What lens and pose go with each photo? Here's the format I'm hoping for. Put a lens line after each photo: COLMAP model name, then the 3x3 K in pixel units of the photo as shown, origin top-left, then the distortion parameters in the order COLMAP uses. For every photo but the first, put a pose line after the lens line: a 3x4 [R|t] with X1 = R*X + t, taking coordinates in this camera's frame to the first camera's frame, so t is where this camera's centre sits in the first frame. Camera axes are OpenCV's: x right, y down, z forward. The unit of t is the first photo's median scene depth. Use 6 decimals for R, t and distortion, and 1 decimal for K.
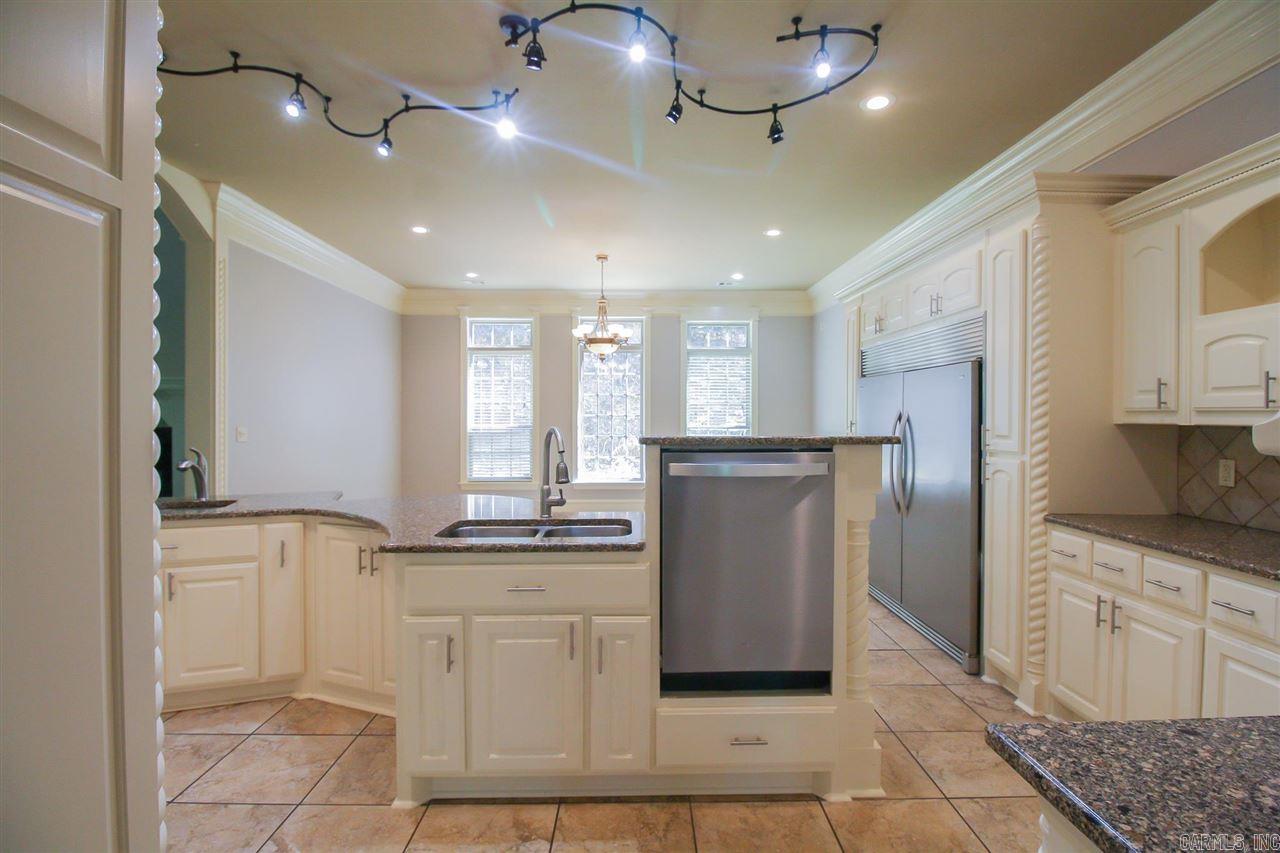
lens RADIAL K [[601.6, 0, 640.0], [0, 601.6, 426.5], [0, 0, 1]] dist [-0.034385, -0.000006]
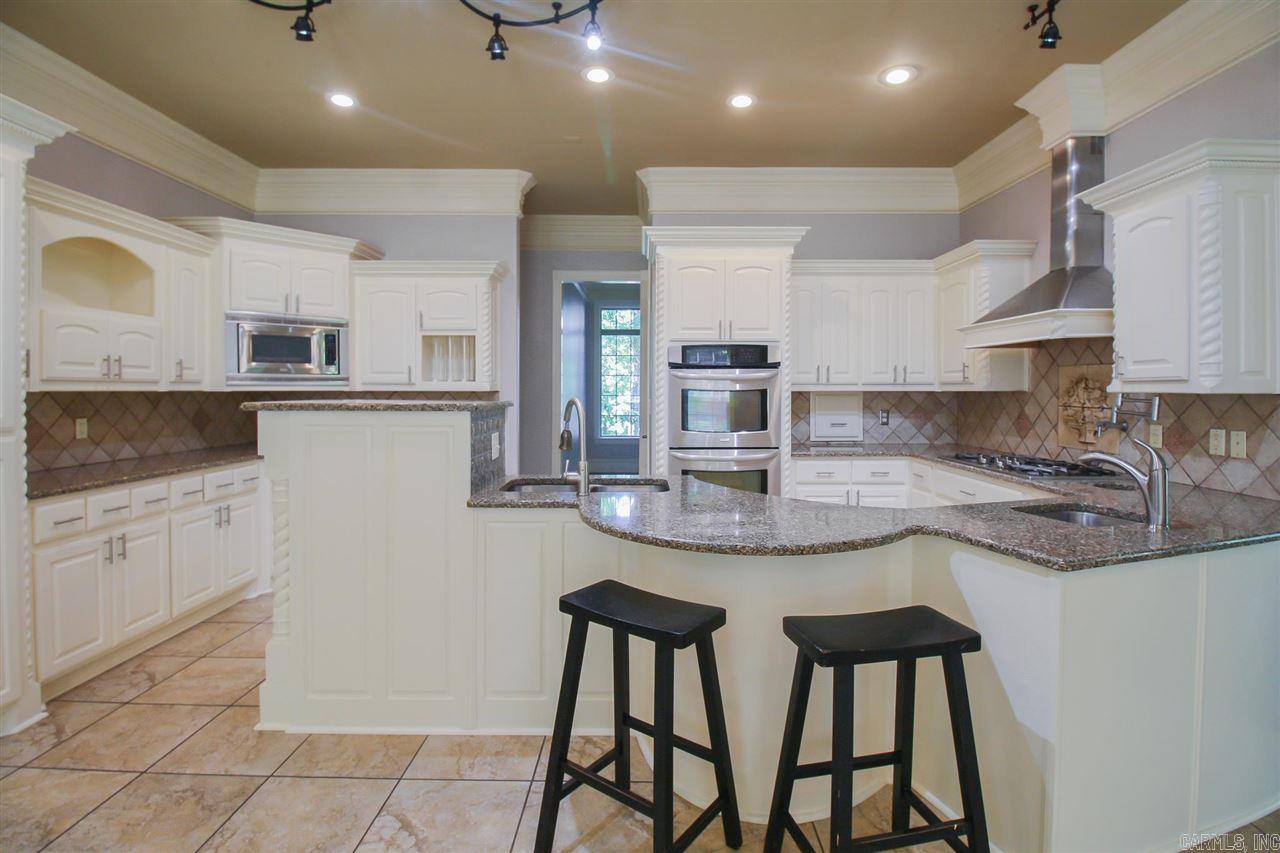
lens RADIAL K [[609.4, 0, 642.0], [0, 609.4, 410.5], [0, 0, 1]] dist [-0.002475, -0.000407]
pose [[-0.999545, -0.003770, 0.029912, -0.315878], [-0.002177, 0.998586, 0.053120, -0.031772], [-0.030070, 0.053030, -0.998140, 2.197909]]
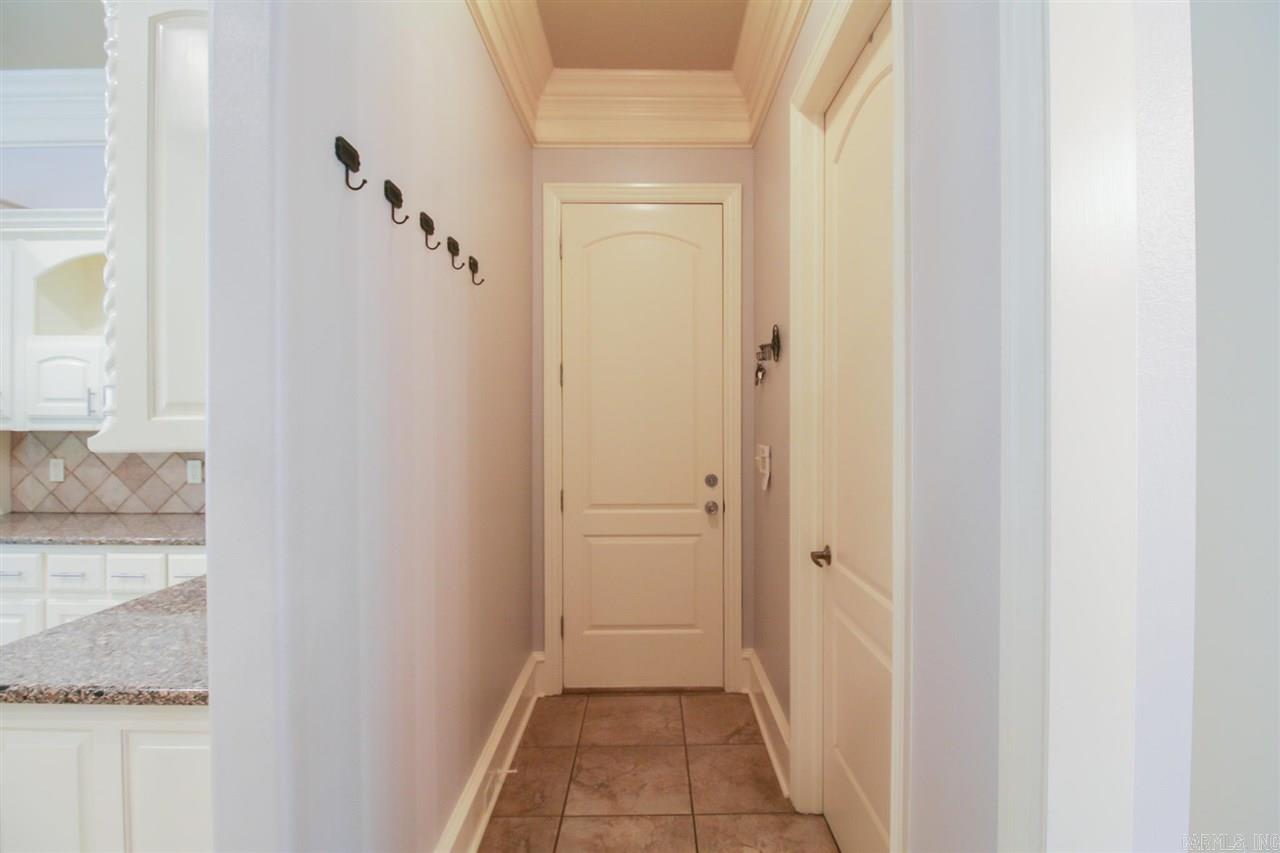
lens RADIAL K [[645.6, 0, 636.2], [0, 645.6, 415.1], [0, 0, 1]] dist [-0.004981, -0.001669]
pose [[0.034661, 0.002307, 0.999396, -0.261293], [0.017550, 0.999842, -0.002916, -0.007726], [-0.999245, 0.017640, 0.034616, -0.231248]]
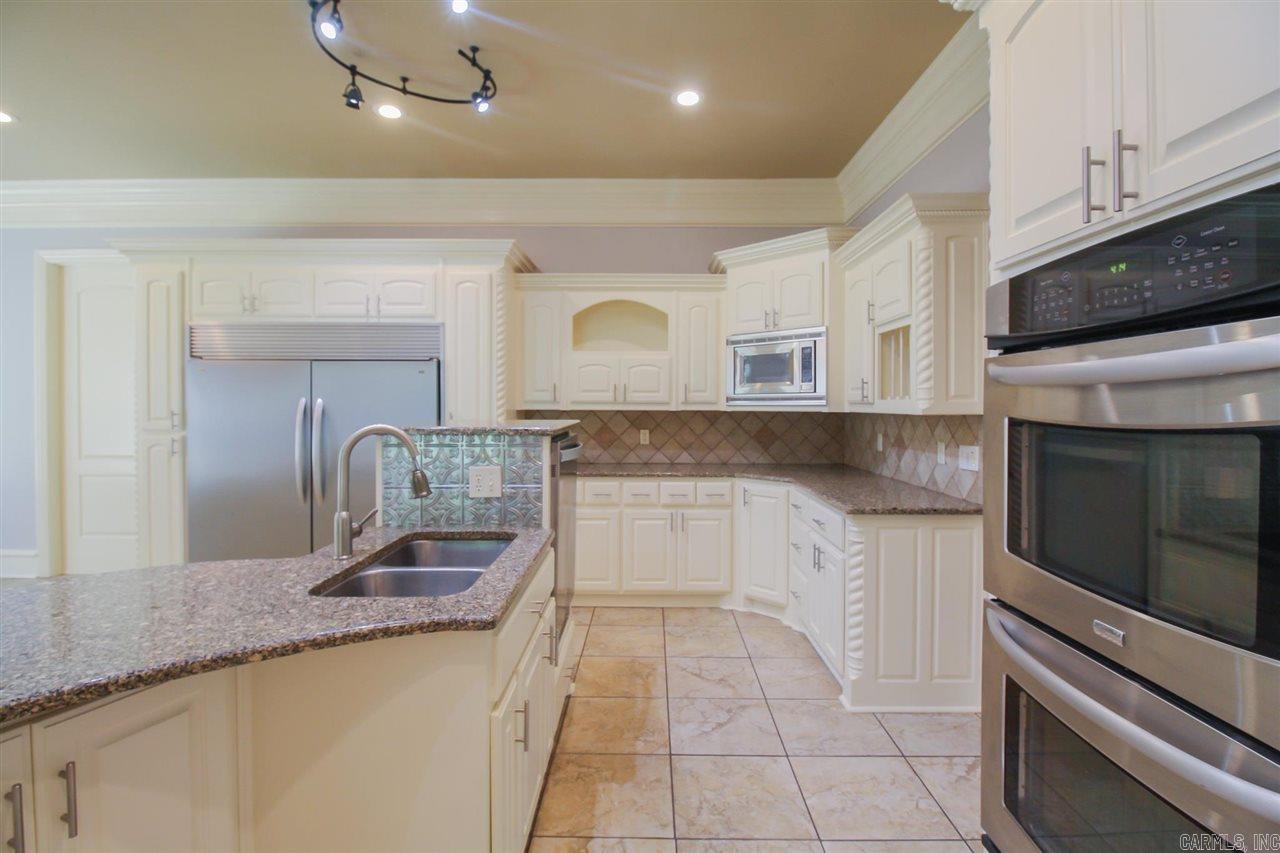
lens RADIAL K [[609.4, 0, 642.0], [0, 609.4, 410.5], [0, 0, 1]] dist [-0.002475, -0.000407]
pose [[0.017281, -0.010114, 0.999800, -0.961778], [0.015262, 0.999835, 0.009851, -0.016043], [-0.999734, 0.015088, 0.017433, 0.738855]]
